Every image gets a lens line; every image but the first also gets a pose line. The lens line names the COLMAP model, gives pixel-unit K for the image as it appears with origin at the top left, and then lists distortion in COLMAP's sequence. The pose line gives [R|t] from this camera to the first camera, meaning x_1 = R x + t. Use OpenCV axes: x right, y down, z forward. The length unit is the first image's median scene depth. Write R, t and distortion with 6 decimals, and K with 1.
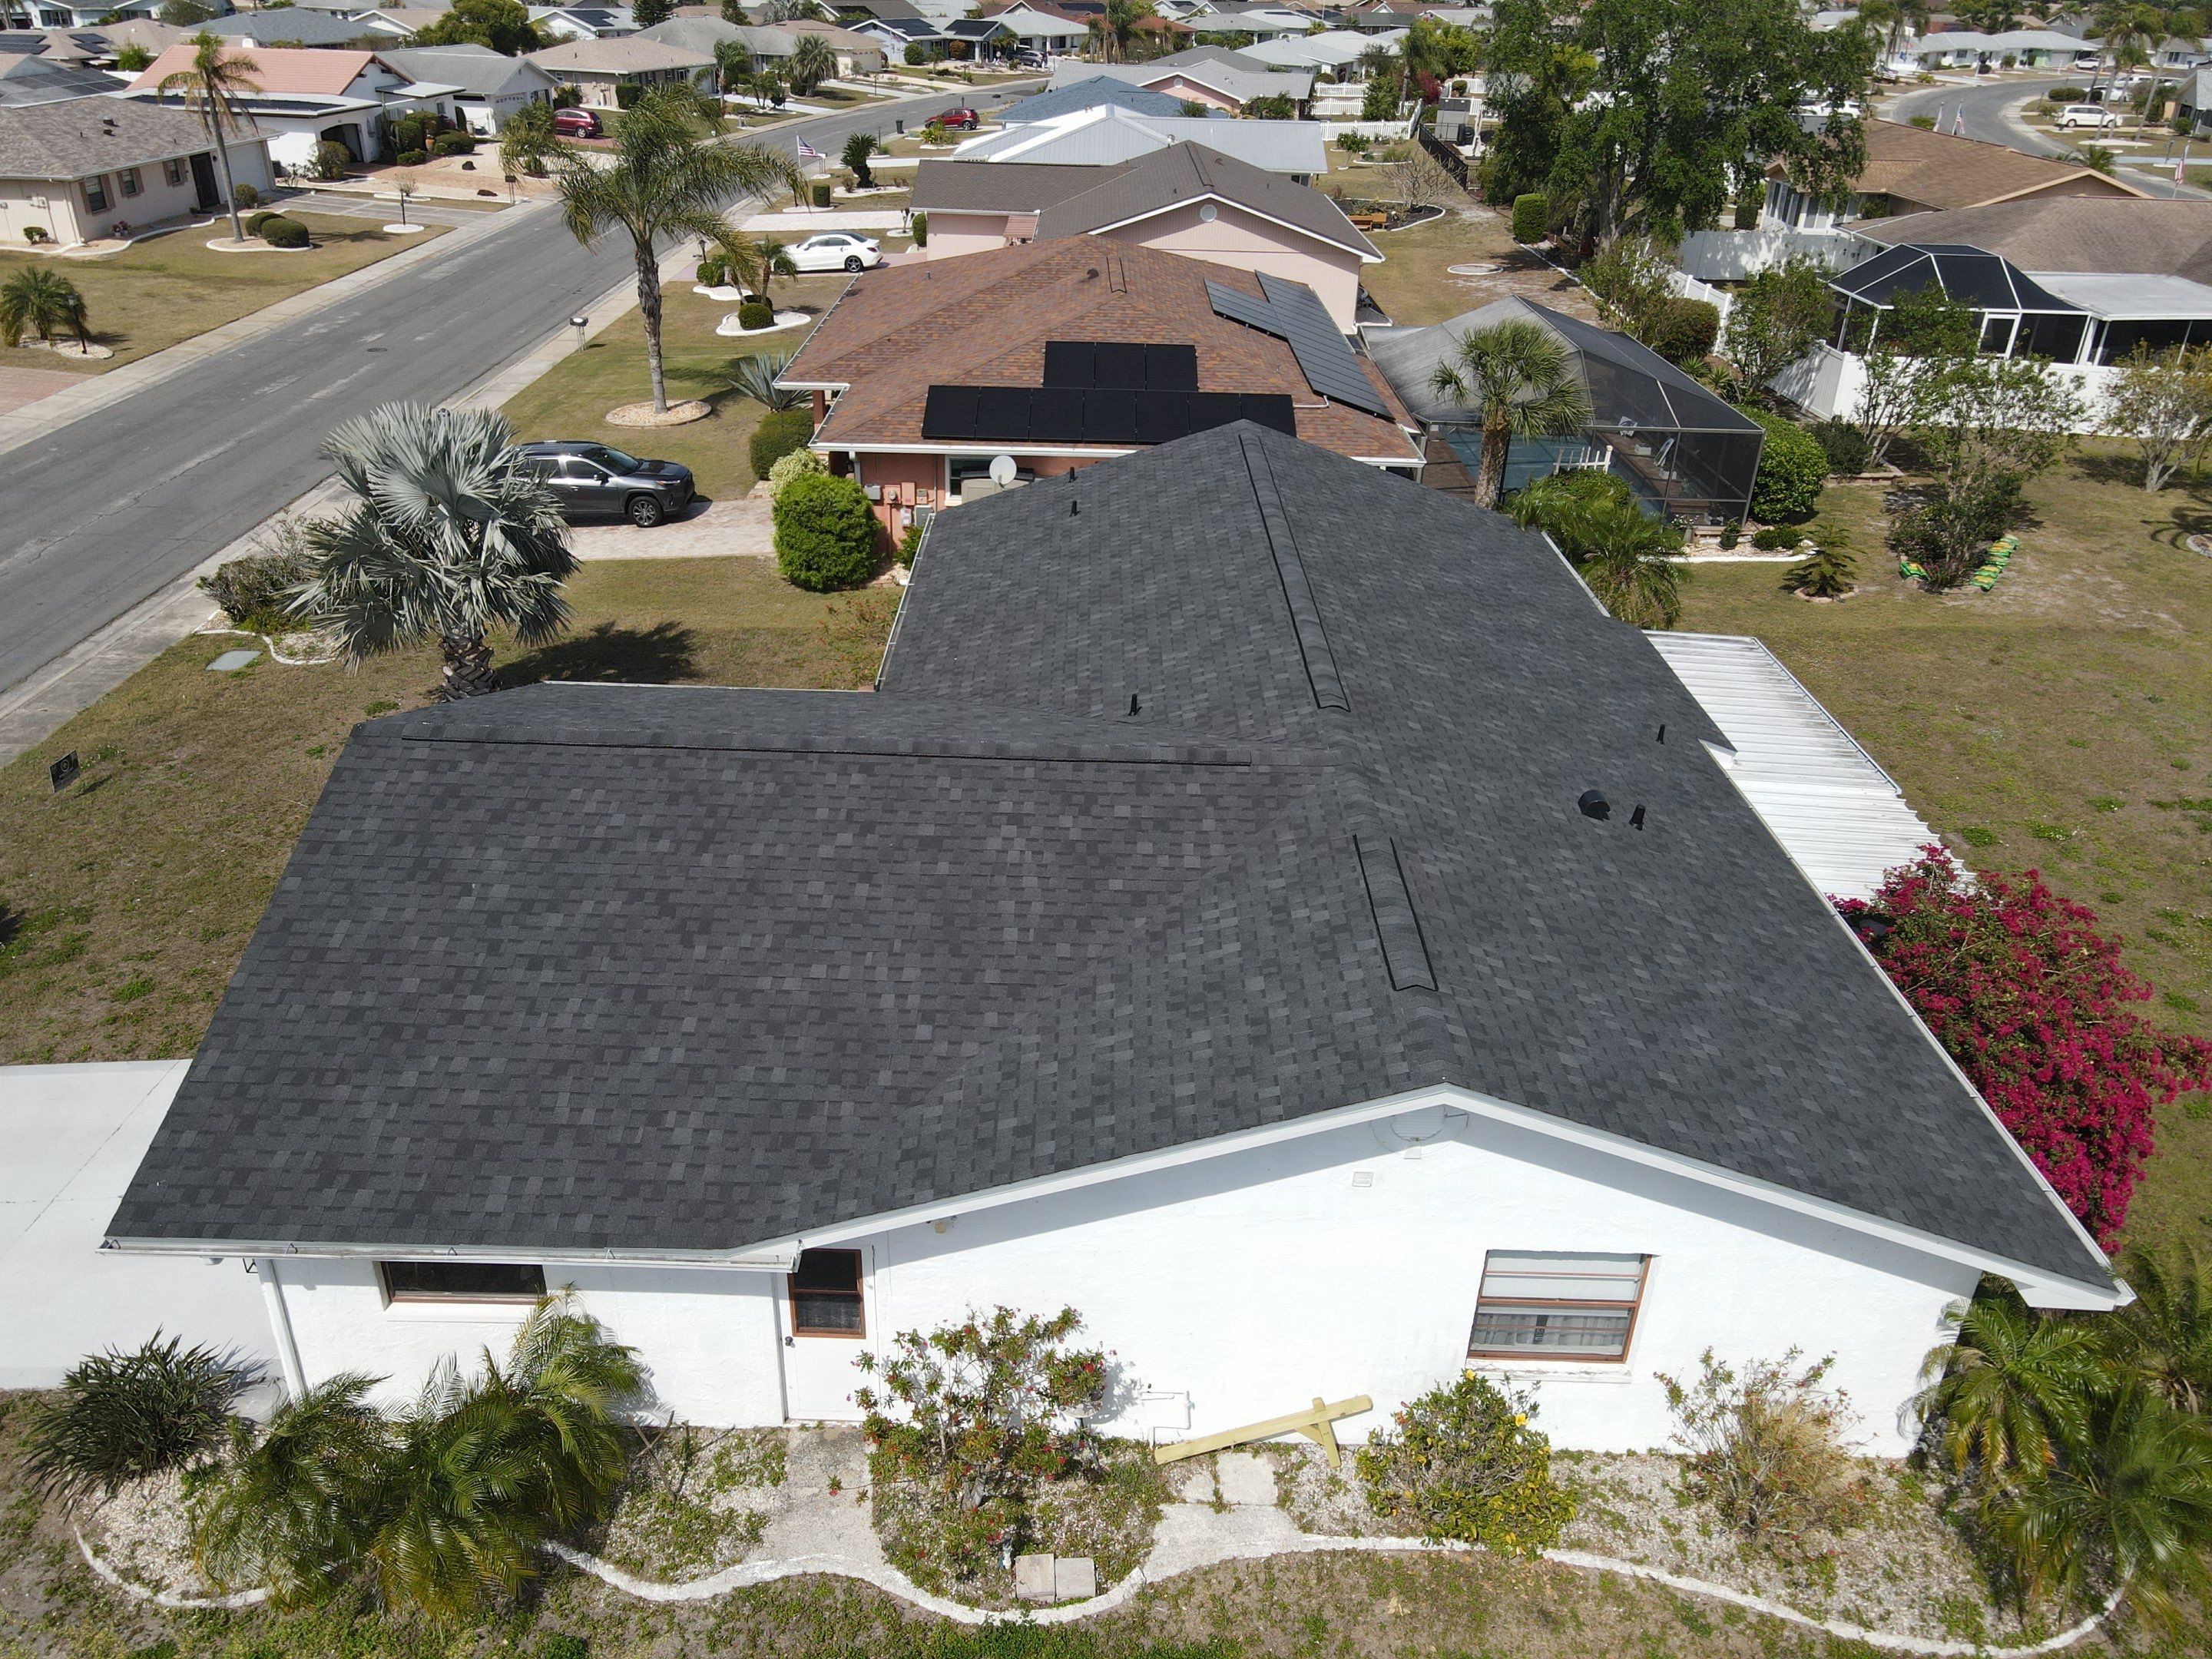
lens RADIAL K [[1652.2, 0, 1061.2], [0, 1652.2, 826.6], [0, 0, 1]] dist [0.003307, 0.007388]
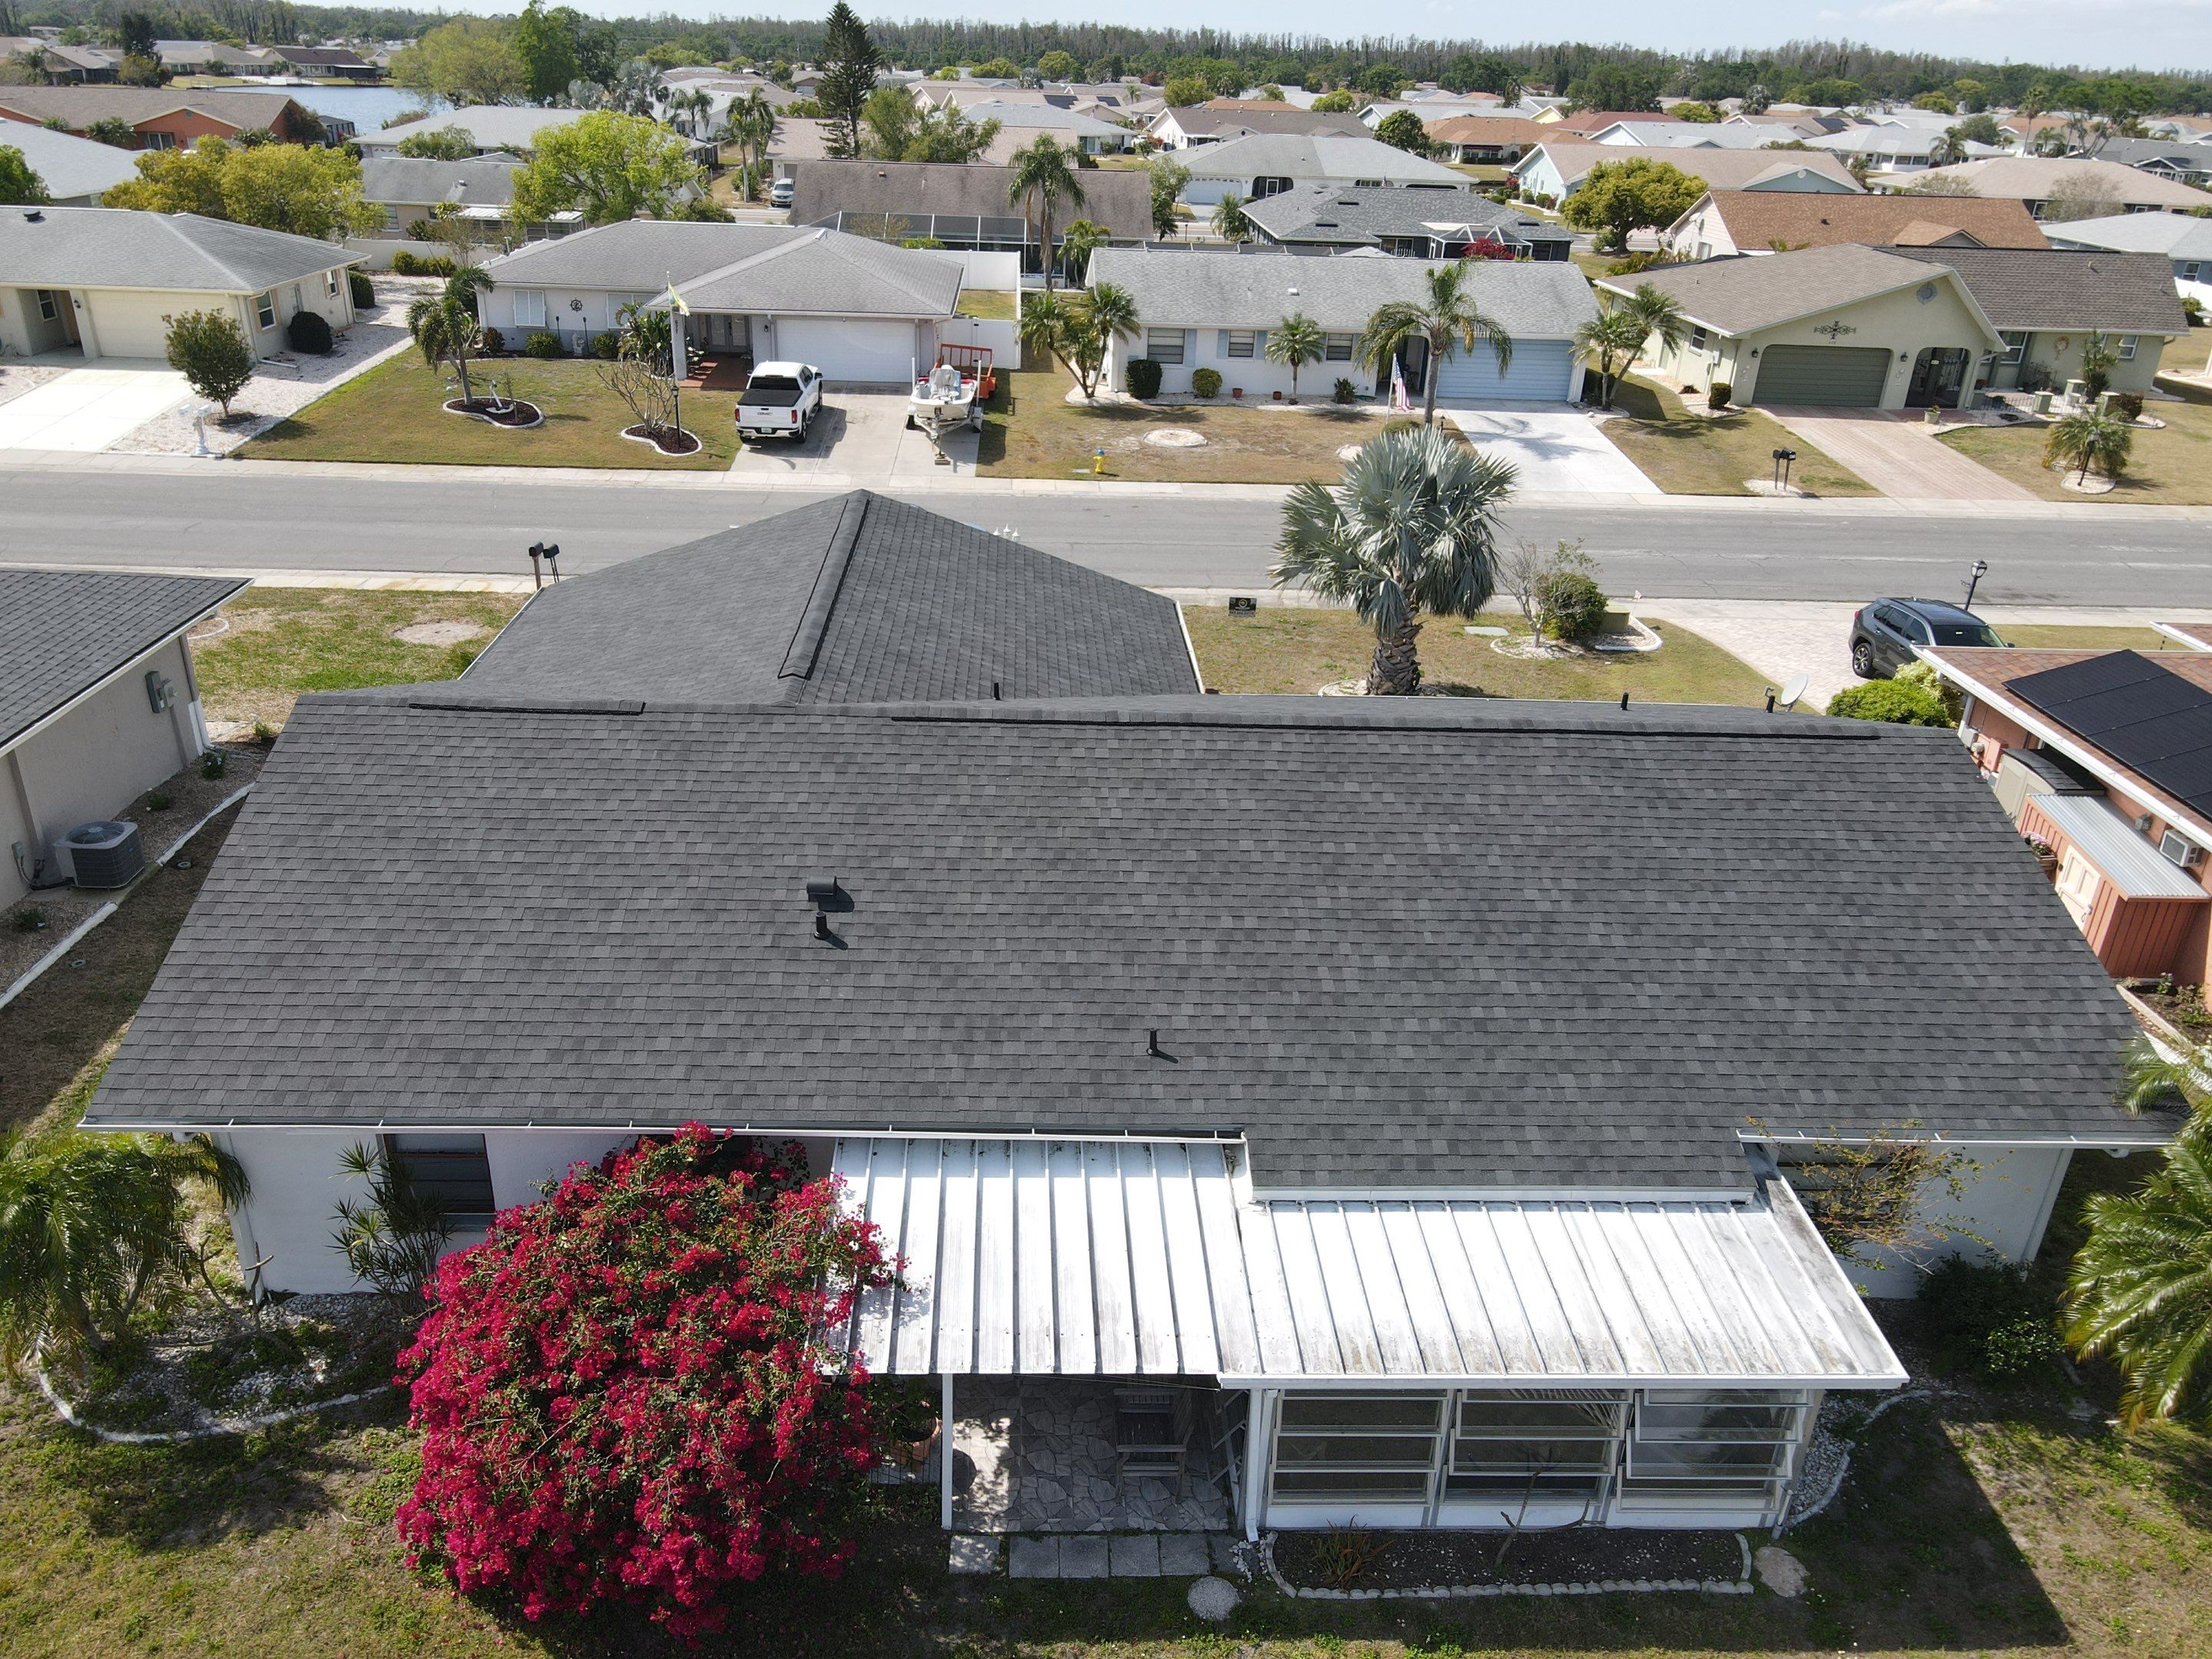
lens RADIAL K [[1576.0, 0, 1028.7], [0, 1576.0, 835.6], [0, 0, 1]] dist [-0.001681, 0.000324]
pose [[0.027717, 0.420592, -0.906827, 1.297518], [-0.490235, 0.796308, 0.354349, -0.475186], [0.871150, 0.434736, 0.228260, 1.017646]]
